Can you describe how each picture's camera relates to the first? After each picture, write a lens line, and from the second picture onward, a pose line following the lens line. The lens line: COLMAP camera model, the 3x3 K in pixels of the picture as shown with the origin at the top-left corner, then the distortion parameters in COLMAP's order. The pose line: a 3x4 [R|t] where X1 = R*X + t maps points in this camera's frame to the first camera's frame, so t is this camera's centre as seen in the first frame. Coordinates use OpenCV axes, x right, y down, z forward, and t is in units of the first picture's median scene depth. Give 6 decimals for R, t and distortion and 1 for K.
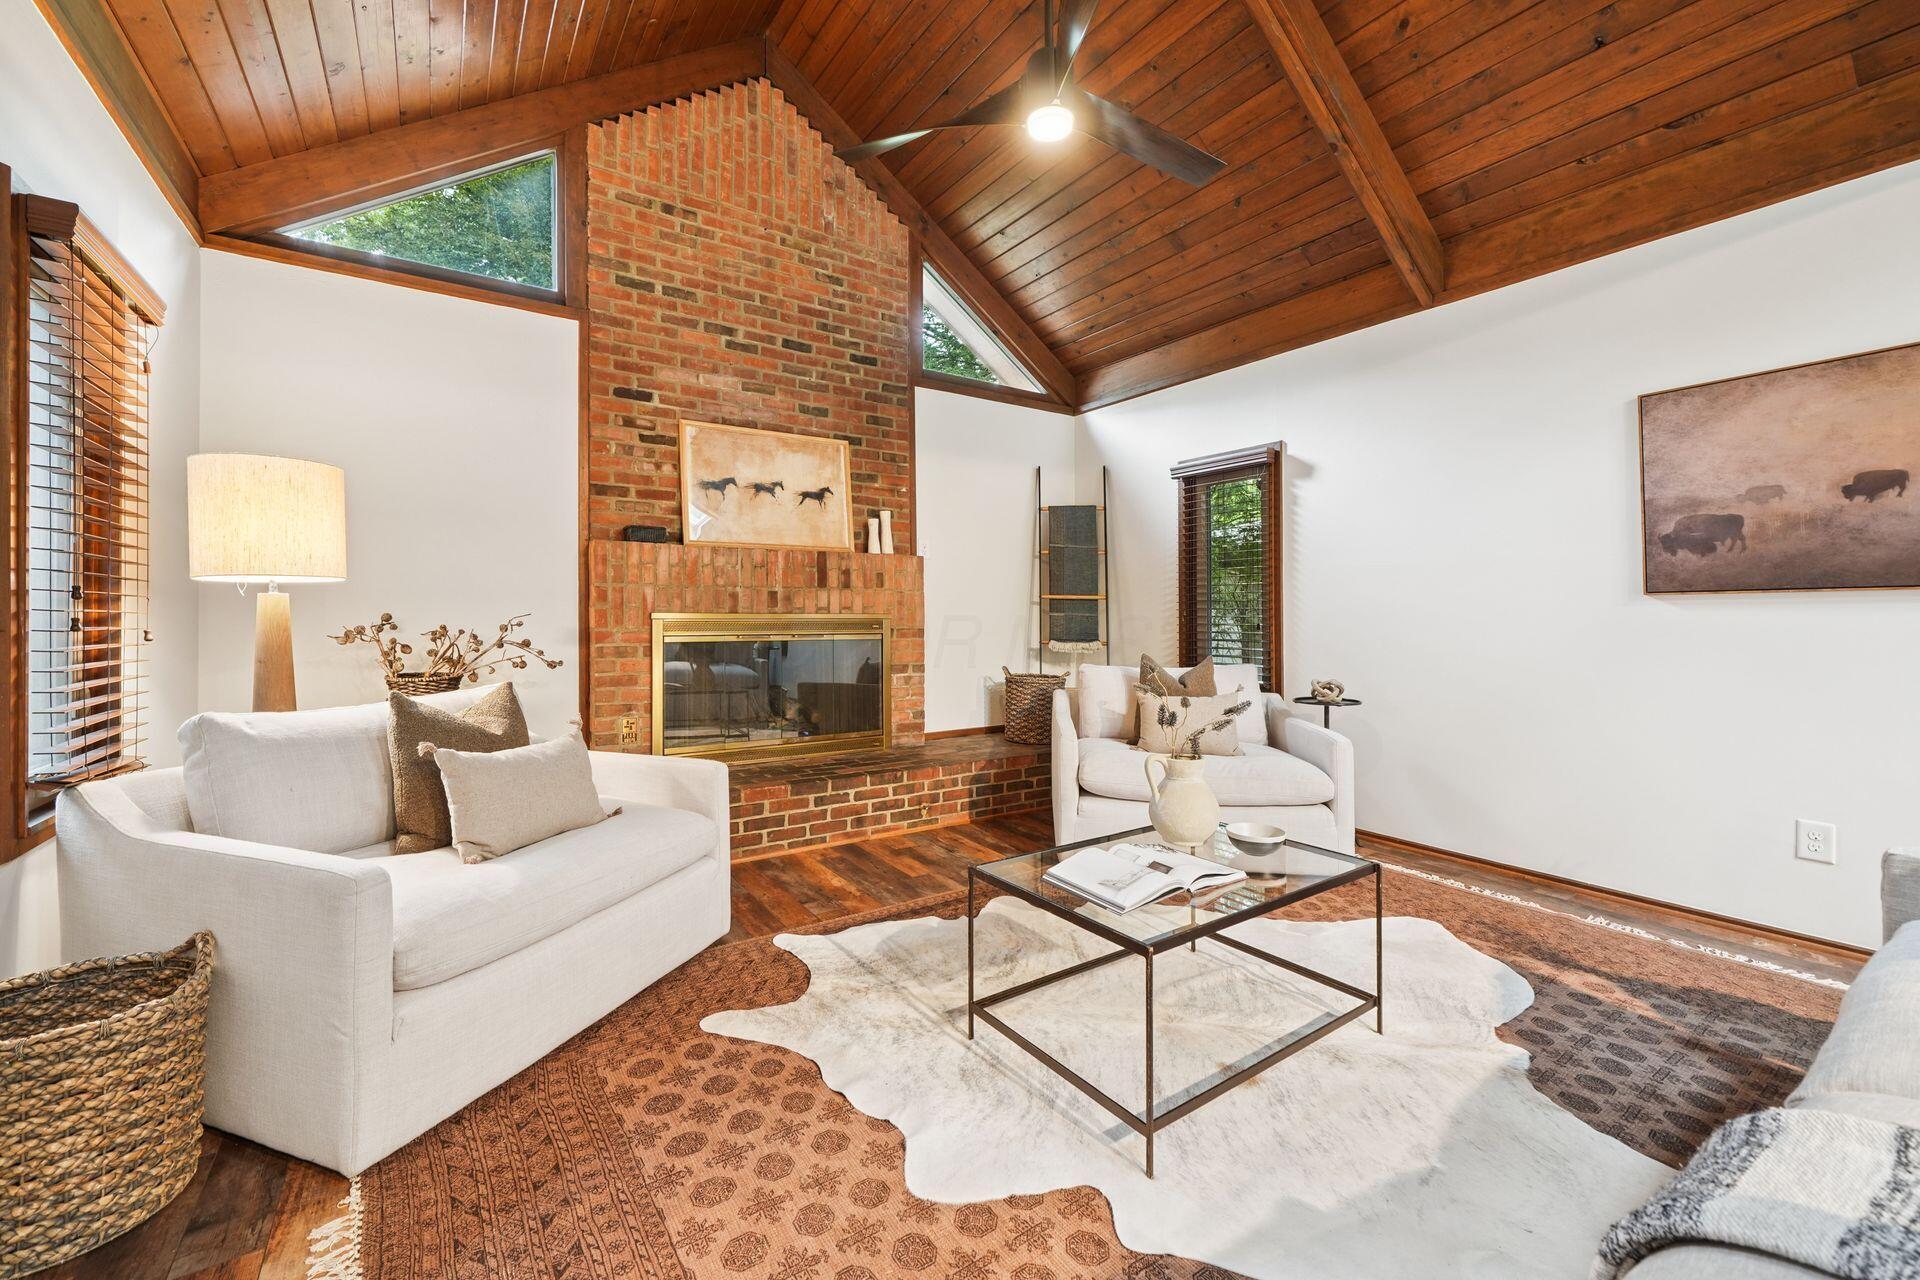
lens RADIAL K [[786.5, 0, 953.4], [0, 786.5, 620.3], [0, 0, 1]] dist [-0.001337, -0.000268]
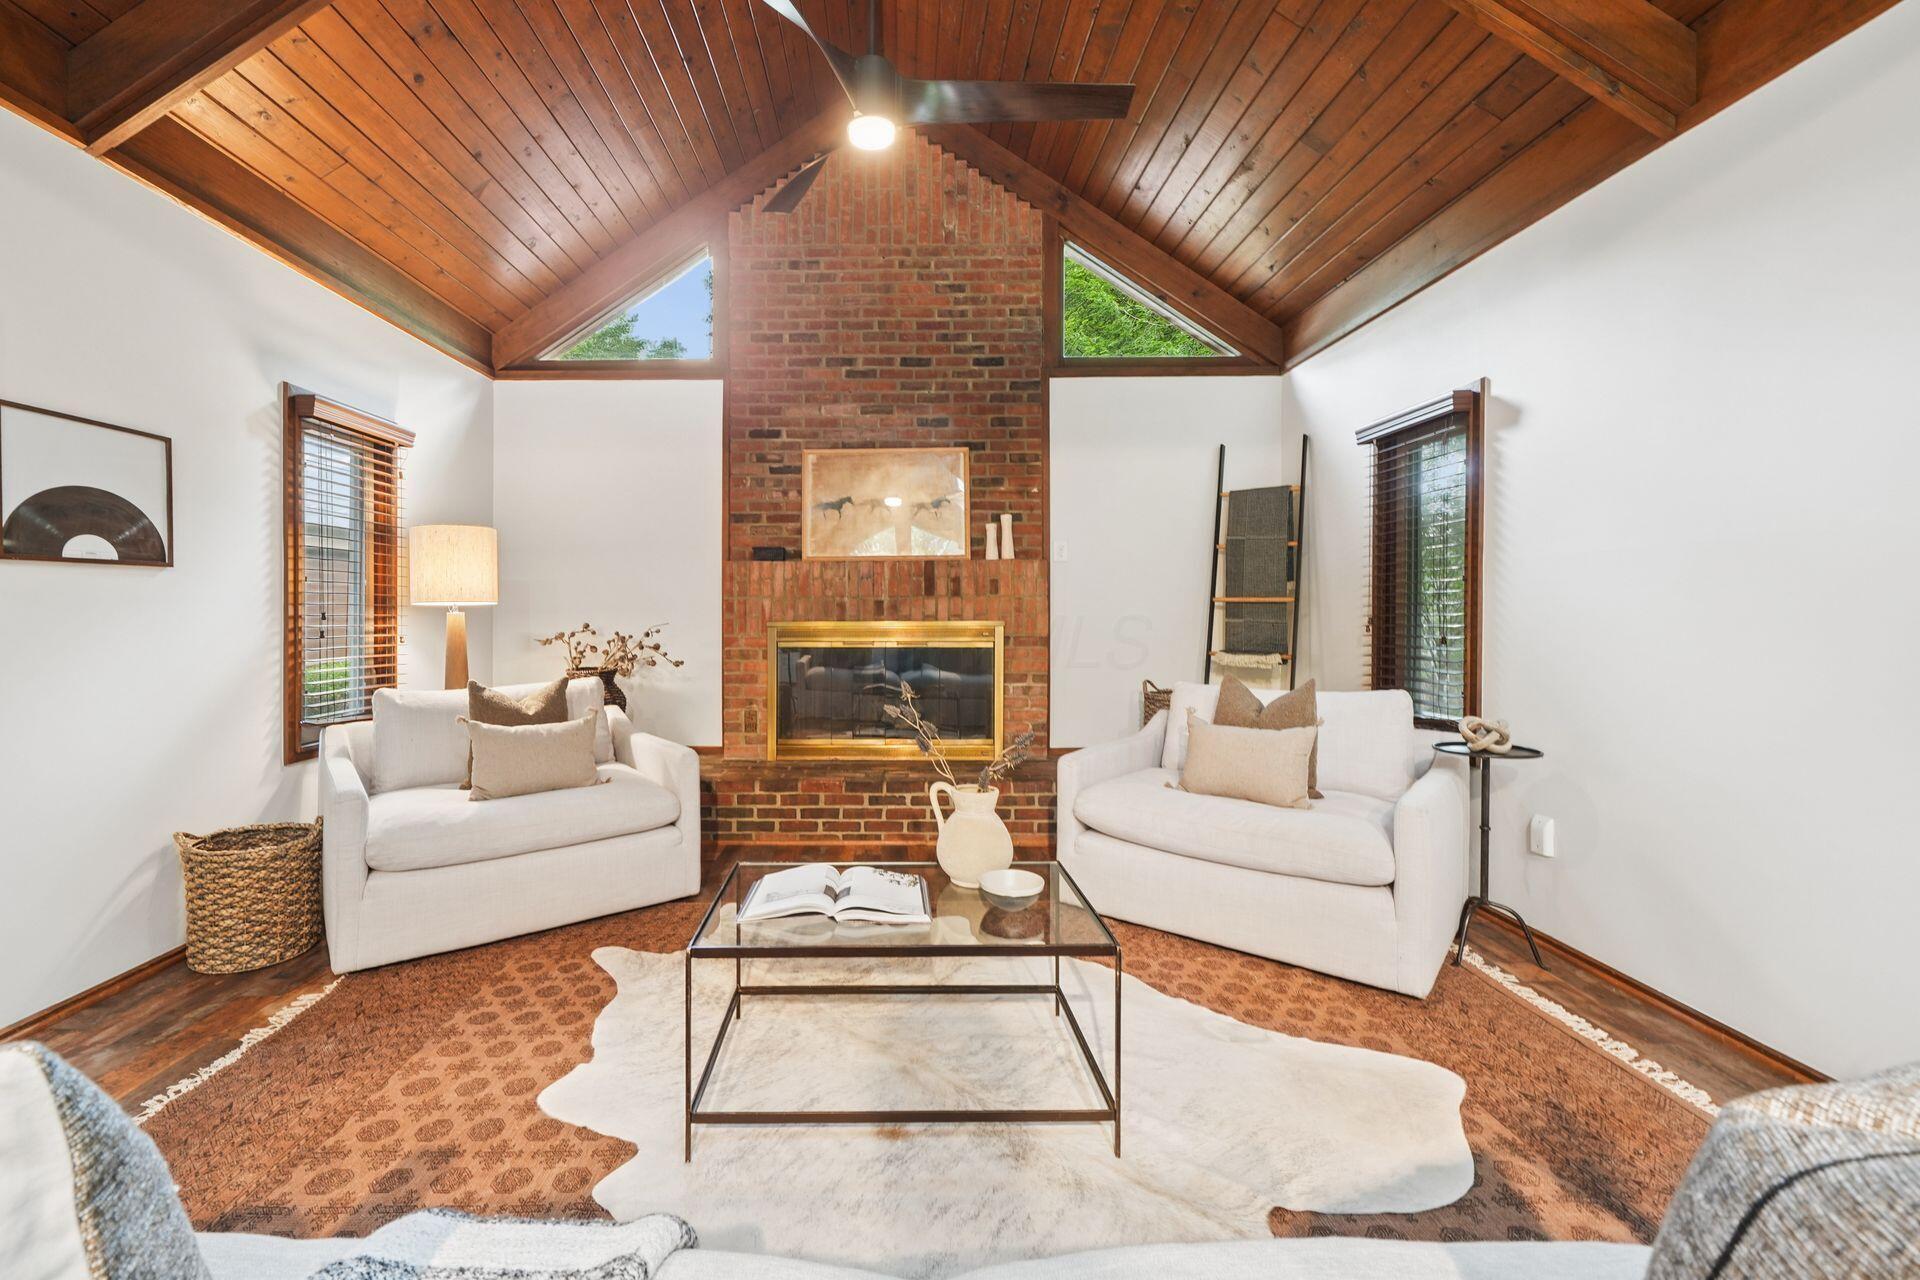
lens RADIAL K [[821.3, 0, 874.9], [0, 821.3, 629.3], [0, 0, 1]] dist [-0.000632, -0.000291]
pose [[0.821189, 0.007100, -0.570612, 0.404866], [0.000484, 0.999914, 0.013139, -0.012806], [0.570656, -0.011066, 0.821115, 0.085299]]
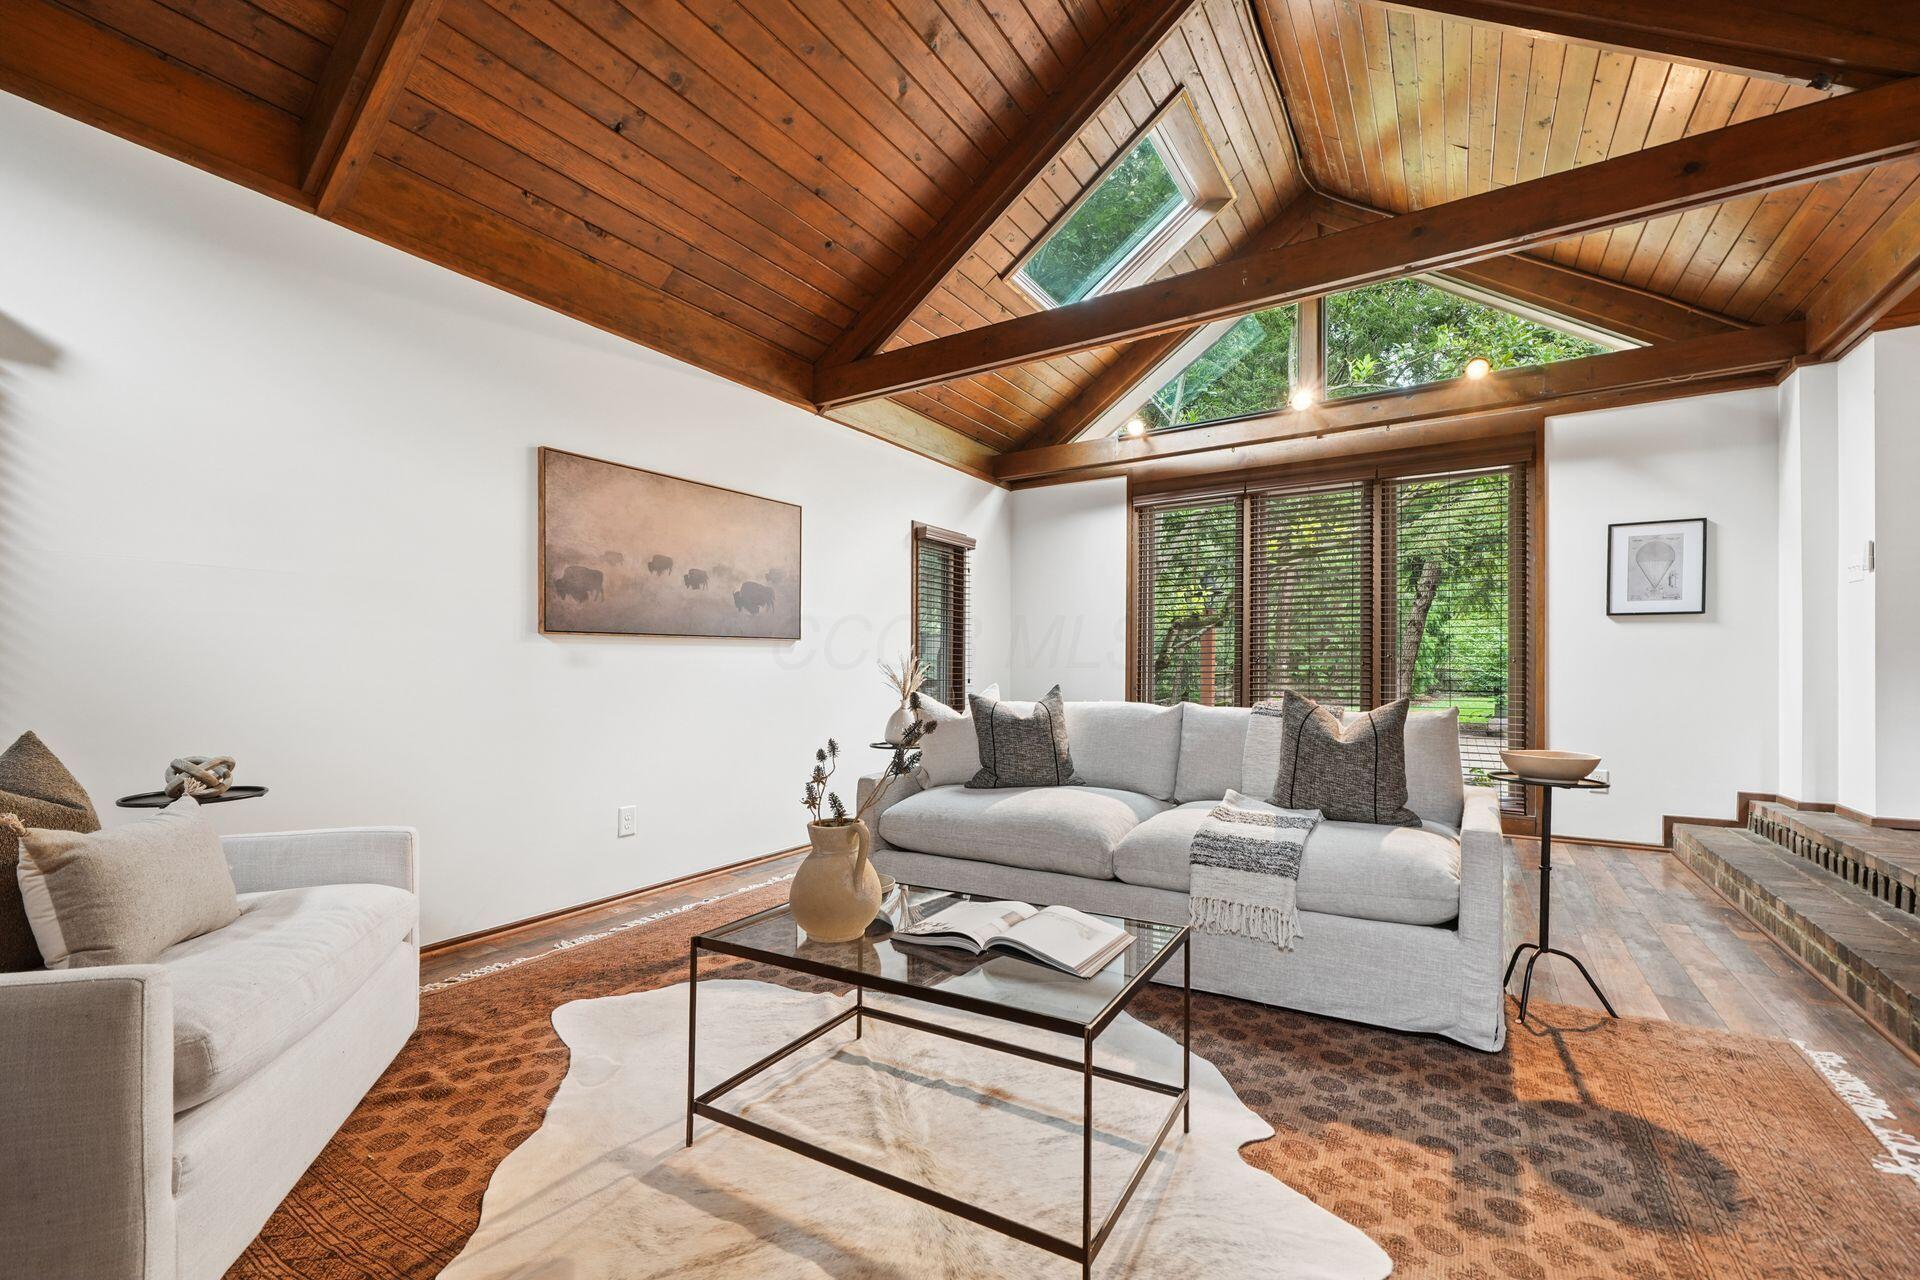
lens RADIAL K [[792.9, 0, 964.8], [0, 792.9, 659.9], [0, 0, 1]] dist [0.017417, 0.000059]
pose [[-0.419562, 0.003201, 0.907721, -0.252482], [0.002436, 0.999994, -0.002401, 0.006161], [-0.907724, 0.001204, -0.419567, 0.666221]]
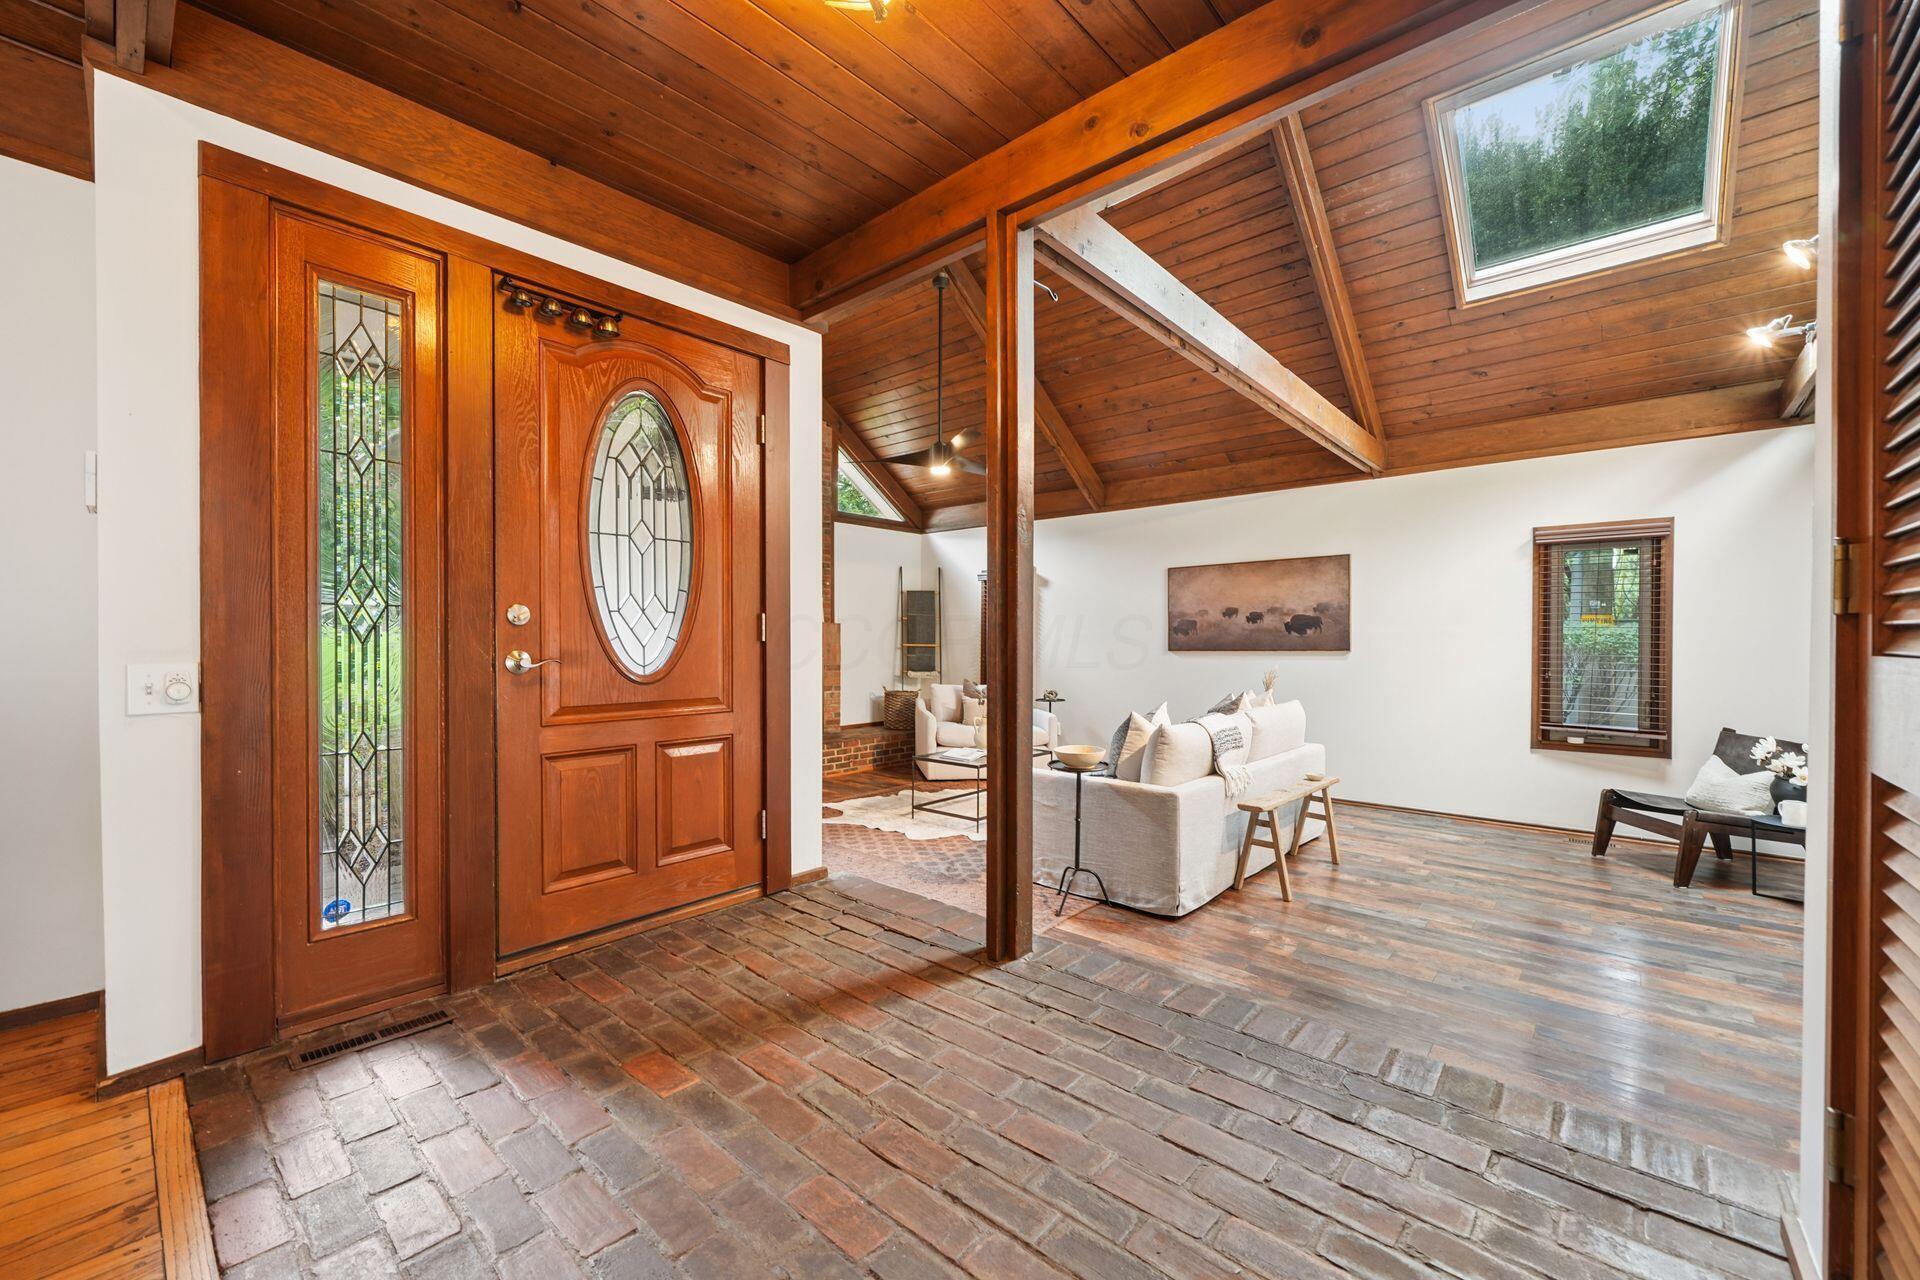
lens RADIAL K [[764.3, 0, 959.8], [0, 764.3, 671.3], [0, 0, 1]] dist [0.000639, 0.000034]
pose [[0.966344, -0.010515, 0.257040, -0.246387], [0.001729, 0.999407, 0.034382, -0.037747], [-0.257249, -0.032780, 0.965789, -0.789649]]
